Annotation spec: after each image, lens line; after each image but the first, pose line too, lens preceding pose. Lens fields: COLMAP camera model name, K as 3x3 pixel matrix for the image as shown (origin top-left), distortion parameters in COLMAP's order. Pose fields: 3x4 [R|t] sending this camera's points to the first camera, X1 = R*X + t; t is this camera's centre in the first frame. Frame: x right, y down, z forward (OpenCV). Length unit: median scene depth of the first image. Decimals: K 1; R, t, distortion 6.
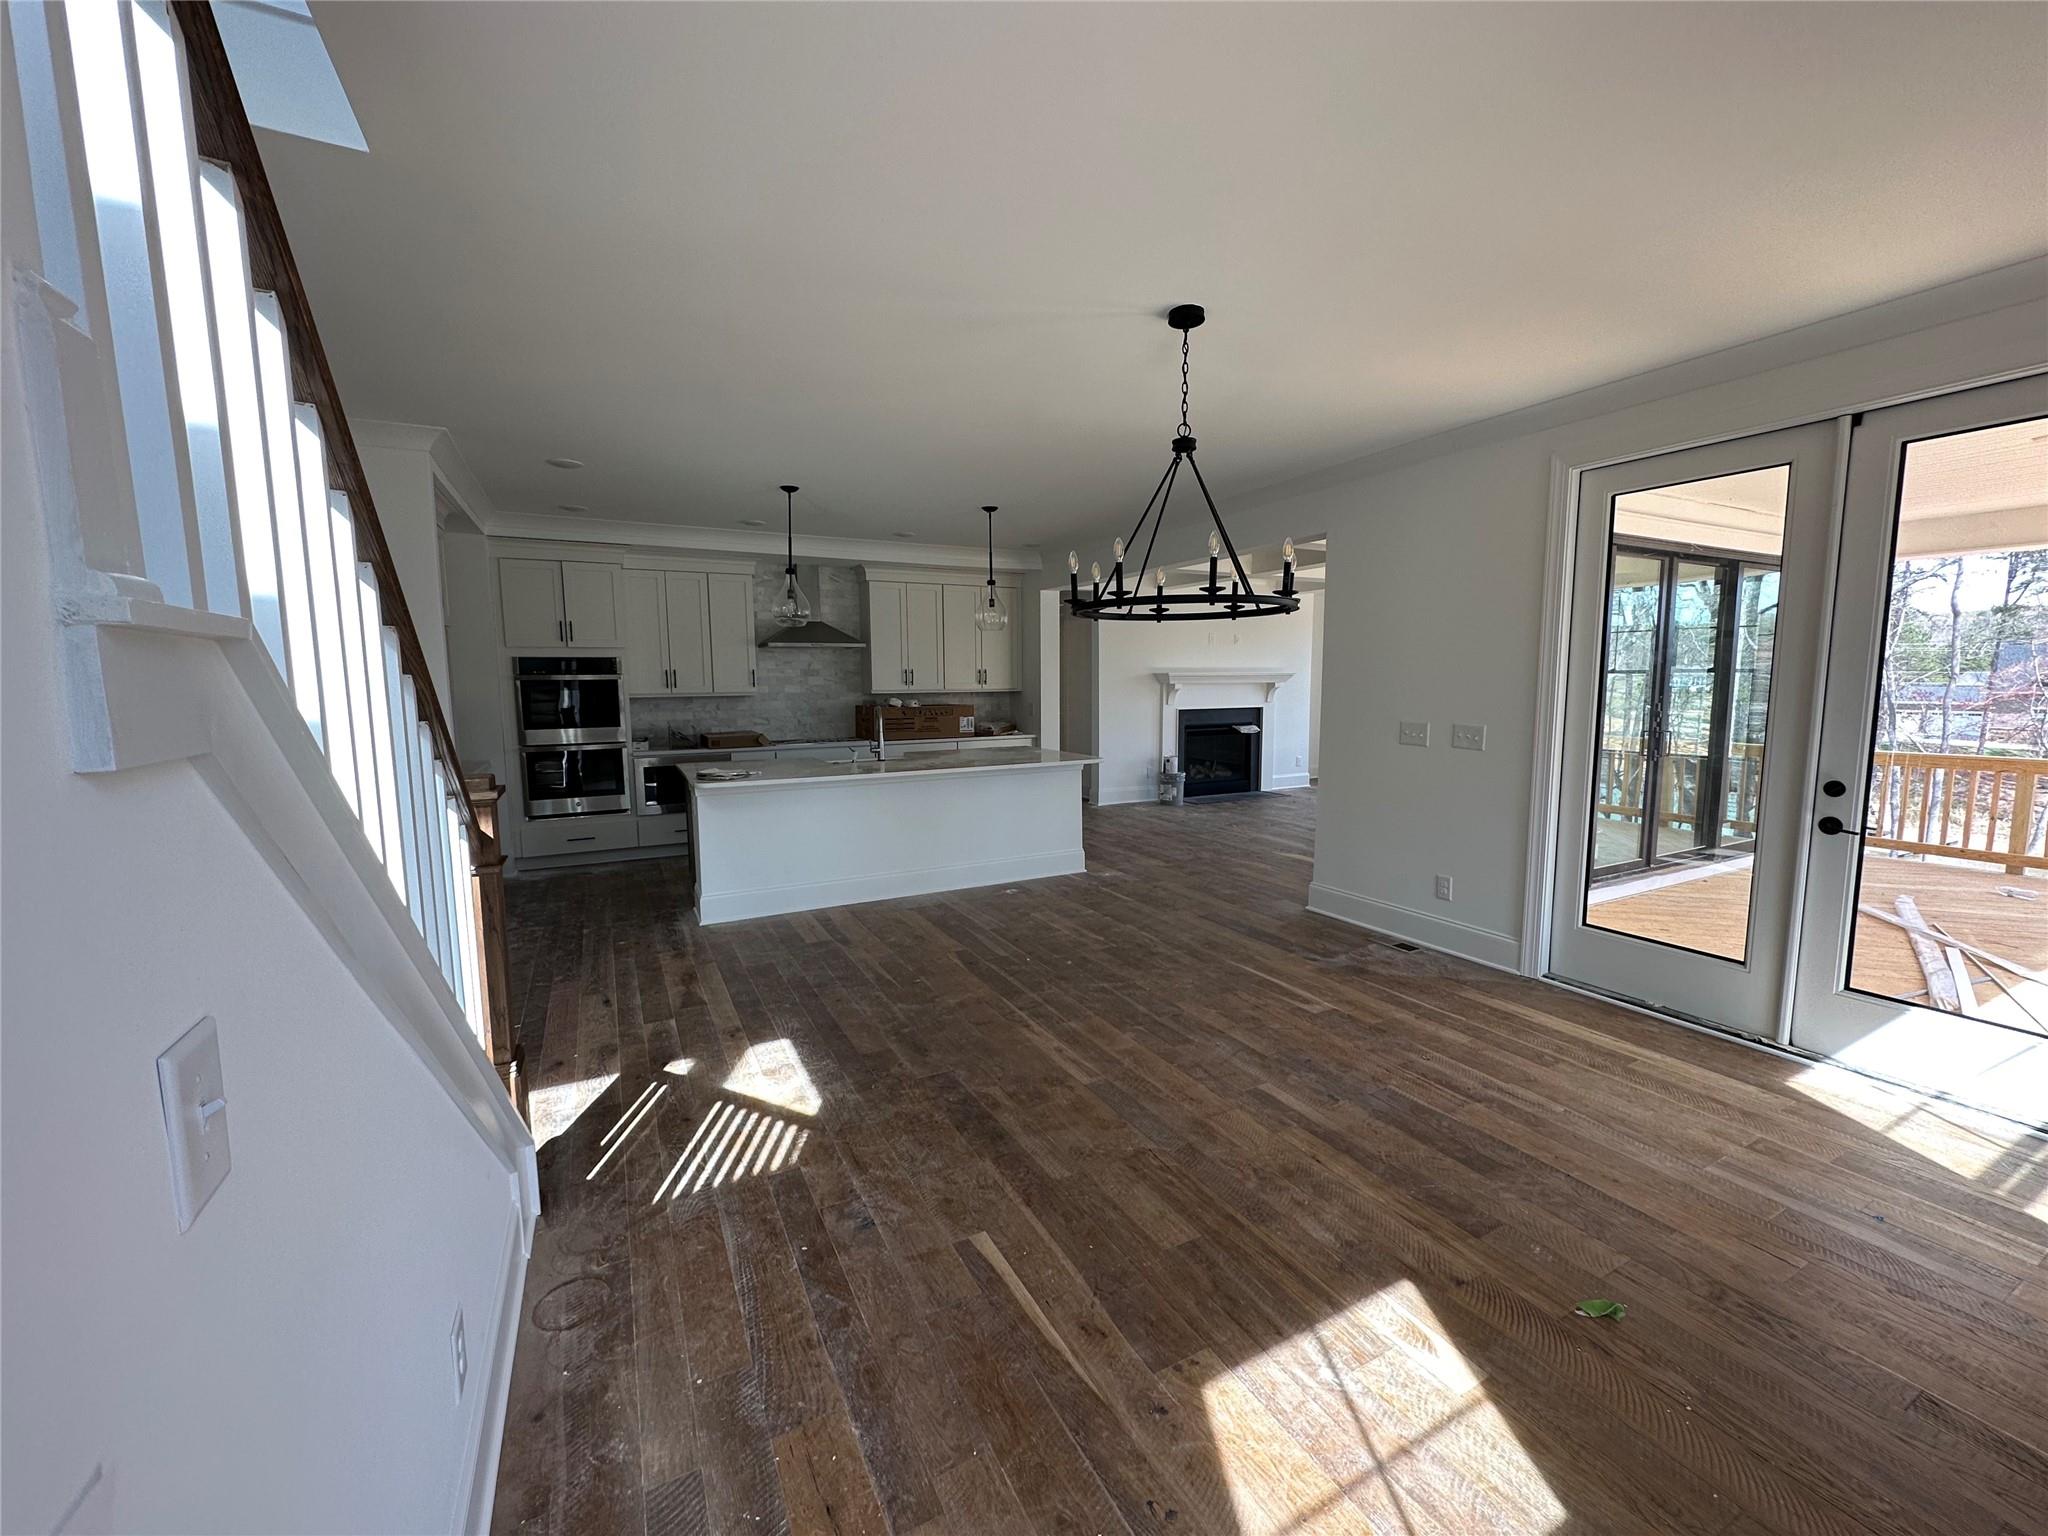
lens RADIAL K [[813.3, 0, 1026.1], [0, 813.3, 767.1], [0, 0, 1]] dist [-0.001873, 0.000221]
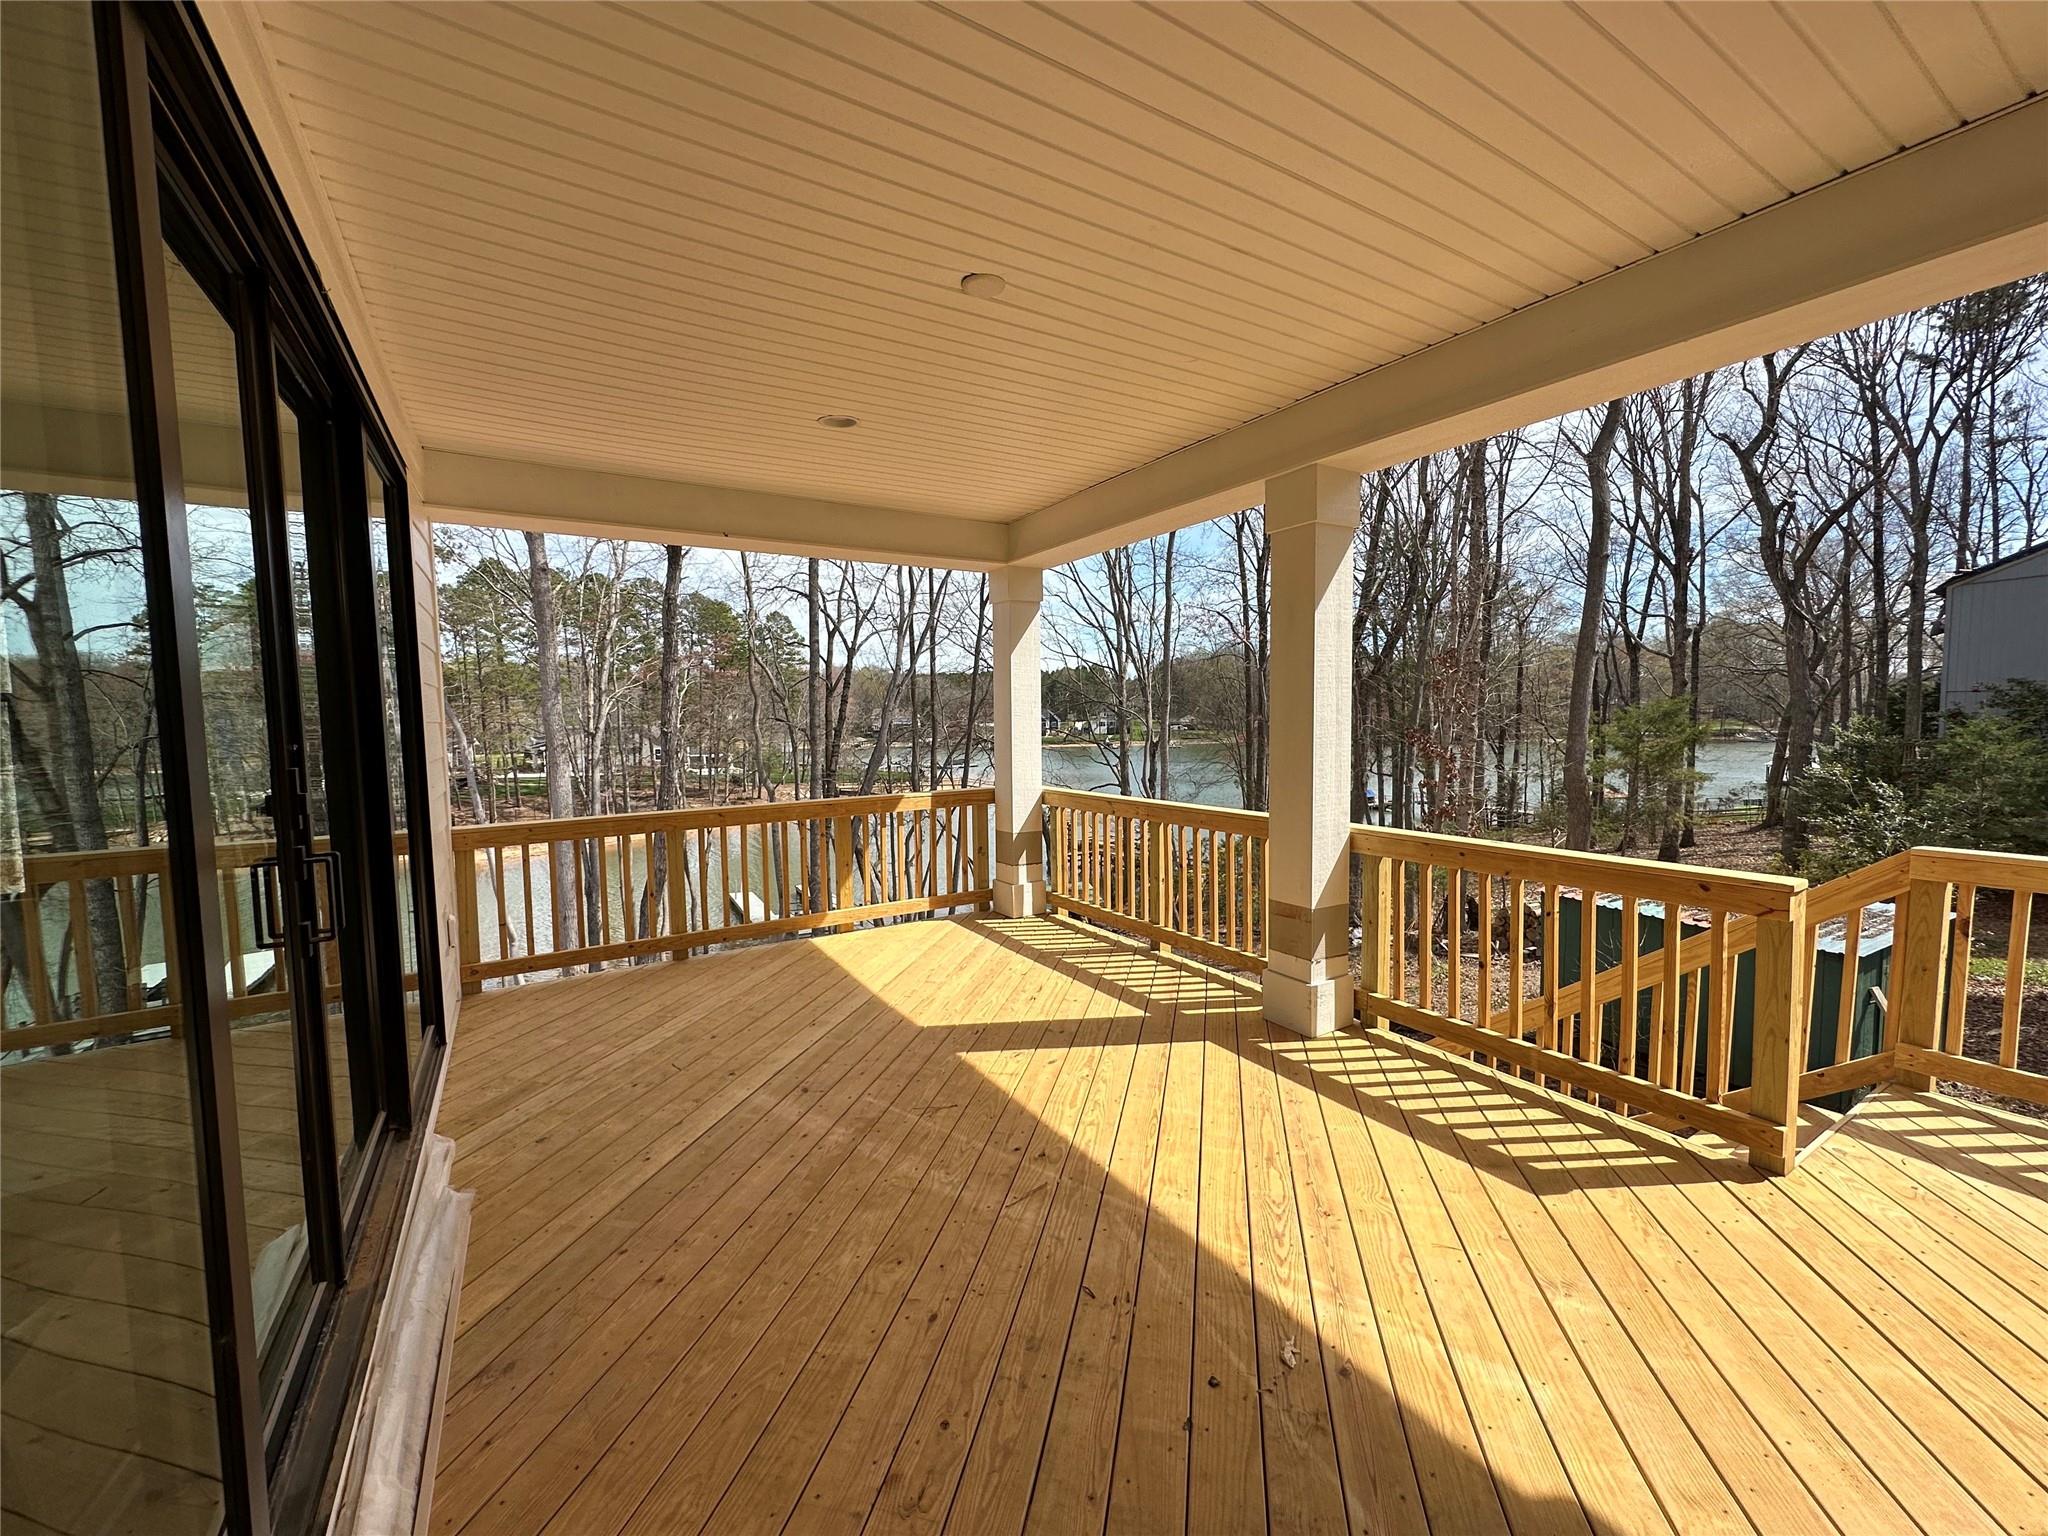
lens RADIAL K [[813.3, 0, 1023.8], [0, 813.3, 766.5], [0, 0, 1]] dist [-0.001873, 0.000221]
pose [[-0.069691, -0.056293, 0.995979, 0.431834], [0.126952, 0.989788, 0.064826, -0.061927], [-0.989458, 0.130959, -0.061832, 0.705676]]
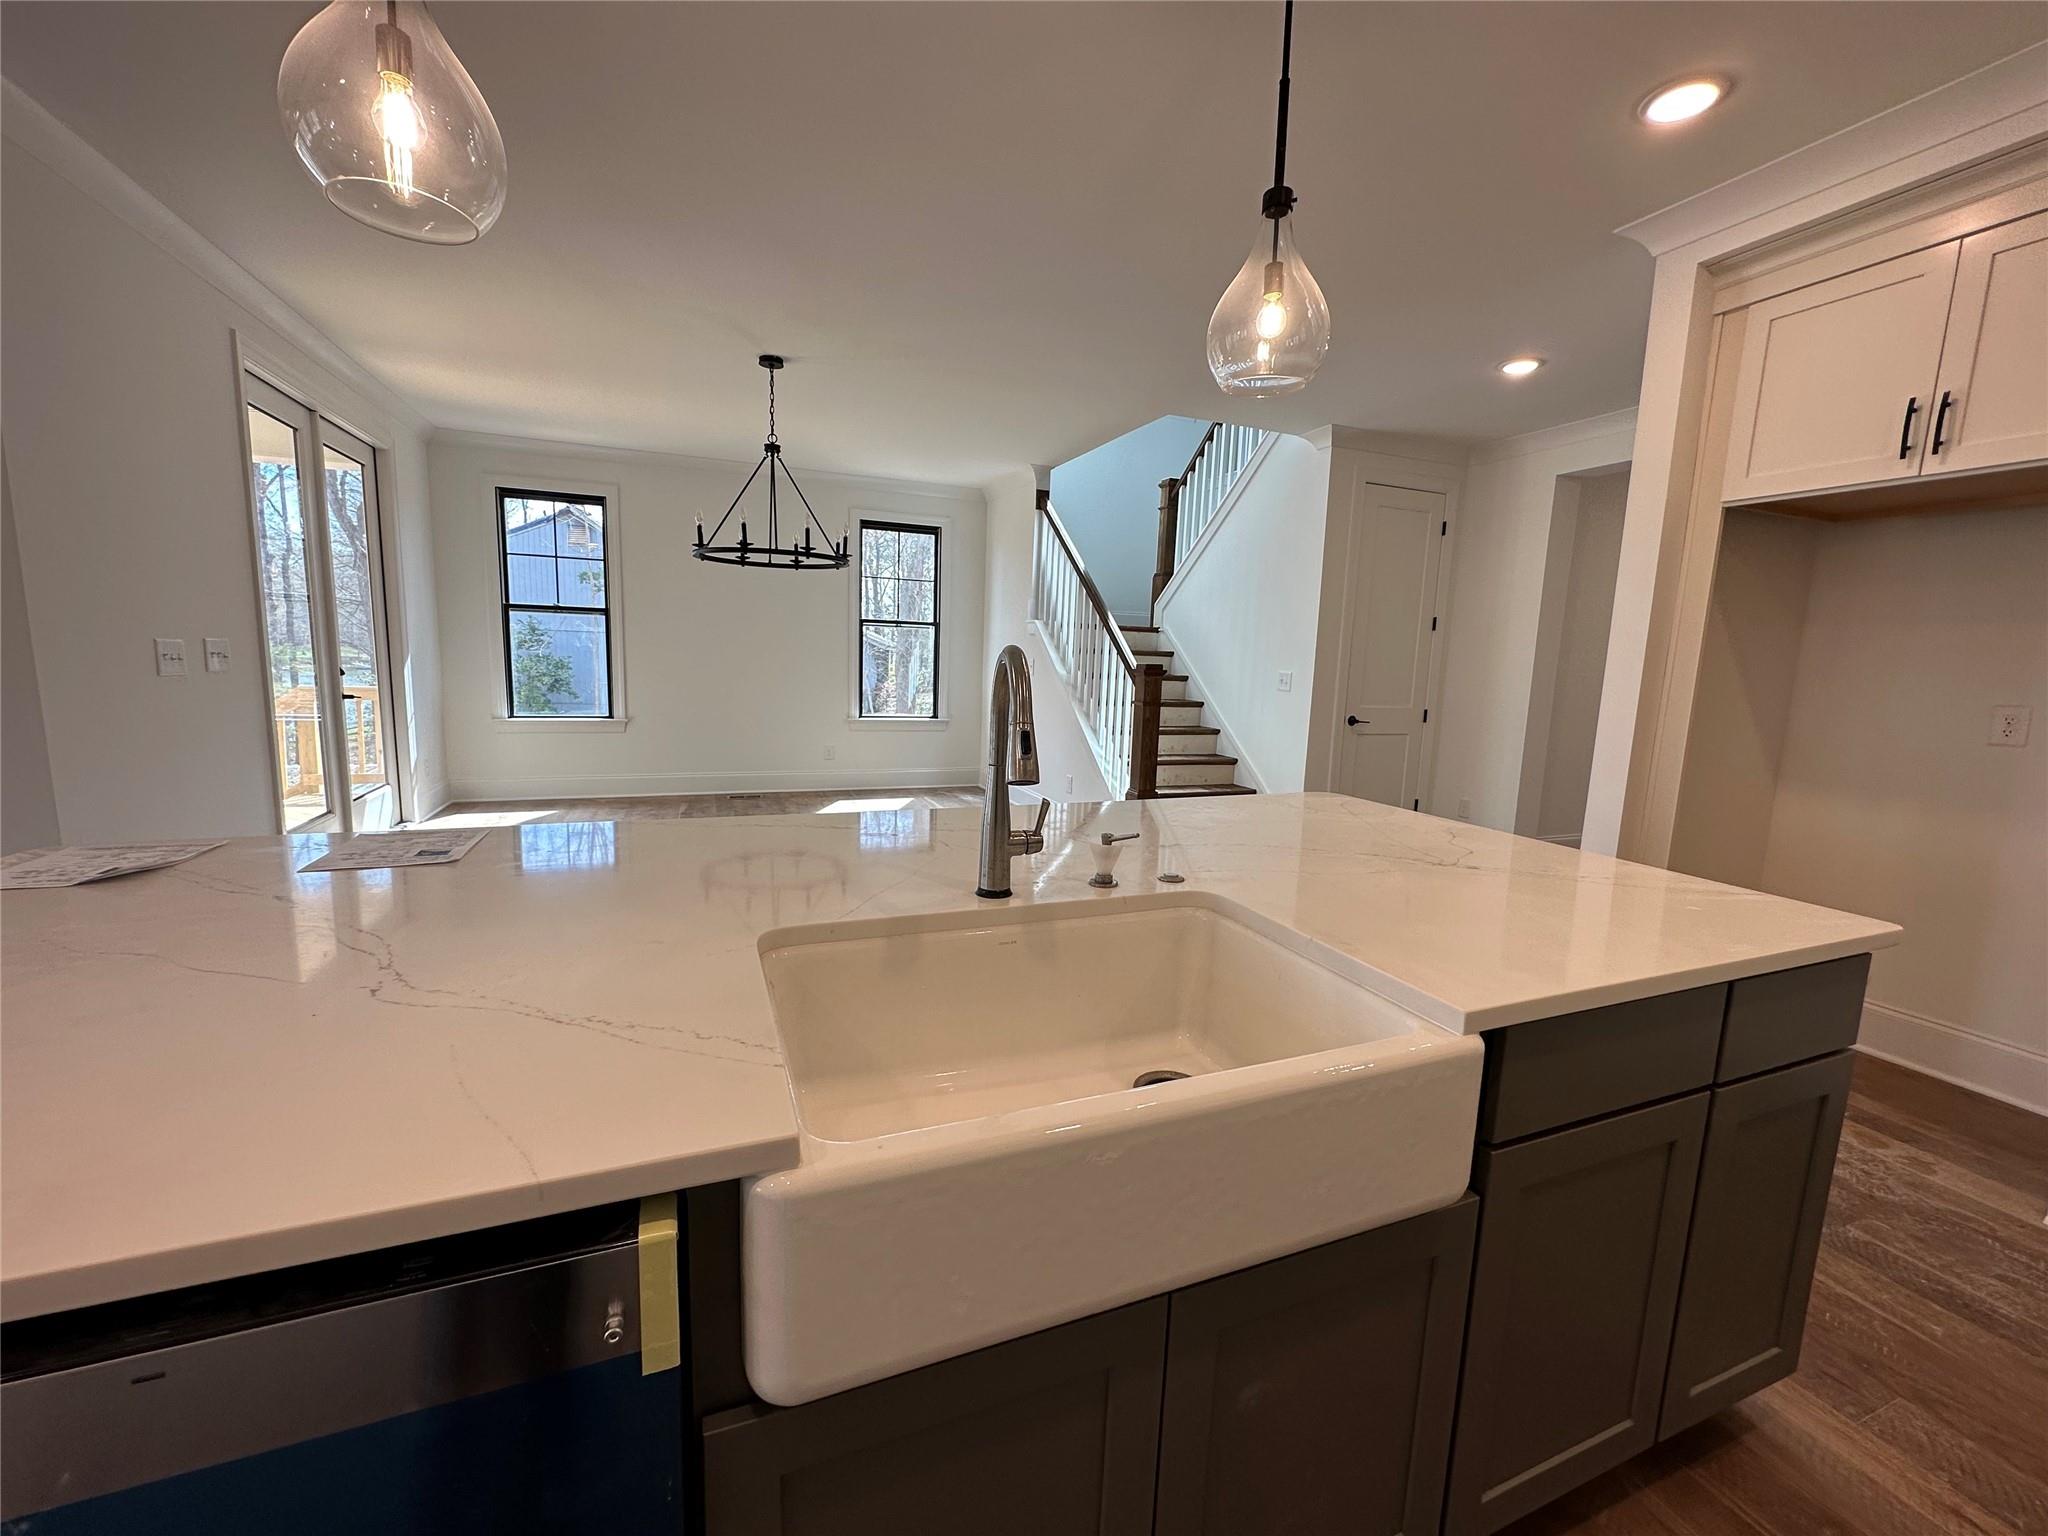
lens RADIAL K [[813.3, 0, 1027.8], [0, 813.3, 768.8], [0, 0, 1]] dist [-0.001873, 0.000221]
pose [[-0.994835, -0.039669, 0.093428, -0.194392], [-0.015500, 0.969043, 0.246407, -0.089281], [-0.100311, 0.243686, -0.964653, 1.130141]]
